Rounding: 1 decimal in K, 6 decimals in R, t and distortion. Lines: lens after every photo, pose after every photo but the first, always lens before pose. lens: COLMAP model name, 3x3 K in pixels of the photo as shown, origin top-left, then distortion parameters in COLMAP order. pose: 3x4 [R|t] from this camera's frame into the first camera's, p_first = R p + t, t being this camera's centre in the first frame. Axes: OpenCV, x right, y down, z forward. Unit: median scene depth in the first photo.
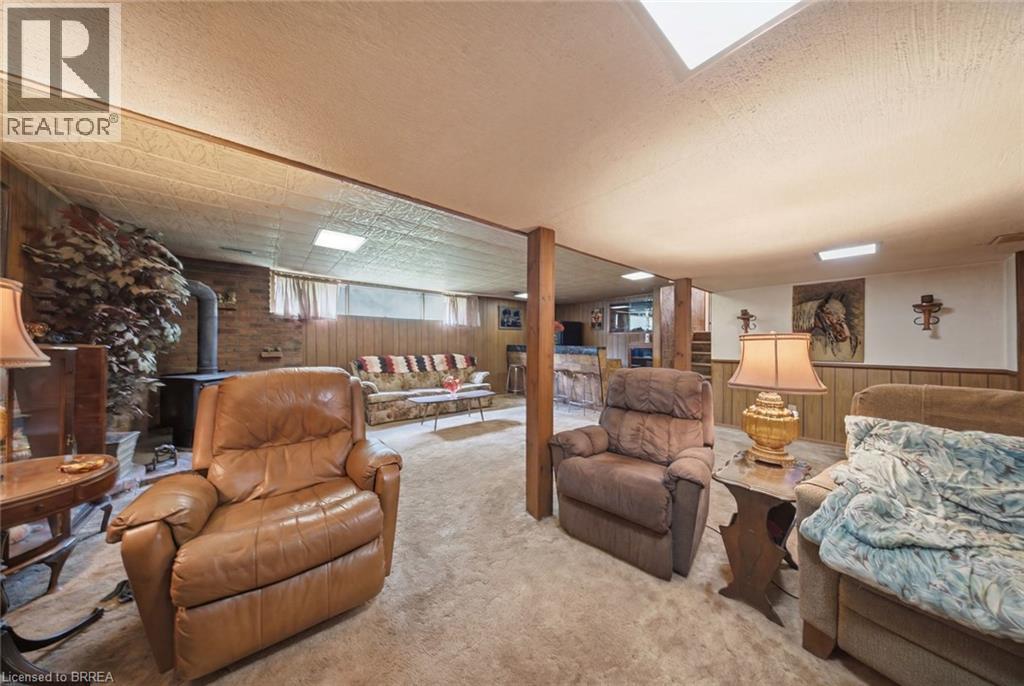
lens RADIAL K [[303.7, 0, 511.3], [0, 303.7, 342.8], [0, 0, 1]] dist [0.000925, 0.000020]
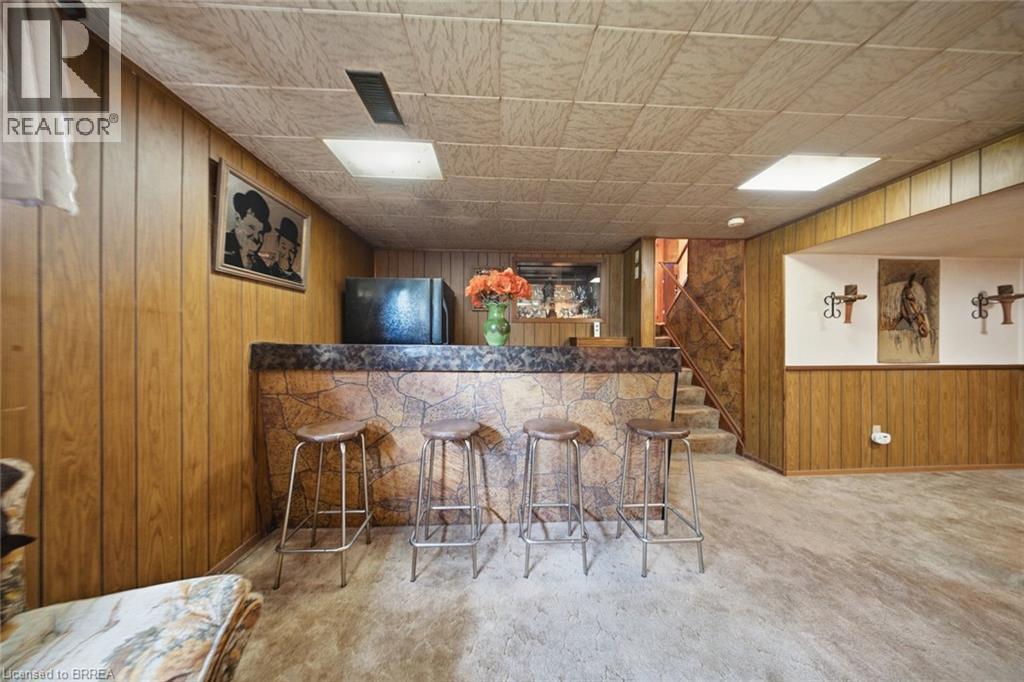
lens RADIAL K [[303.7, 0, 508.7], [0, 303.7, 343.1], [0, 0, 1]] dist [0.000925, 0.000020]
pose [[0.593089, -0.000568, 0.805137, -0.174764], [0.001025, 0.999999, -0.000049, 0.011355], [-0.805136, 0.000854, 0.593089, 1.351809]]
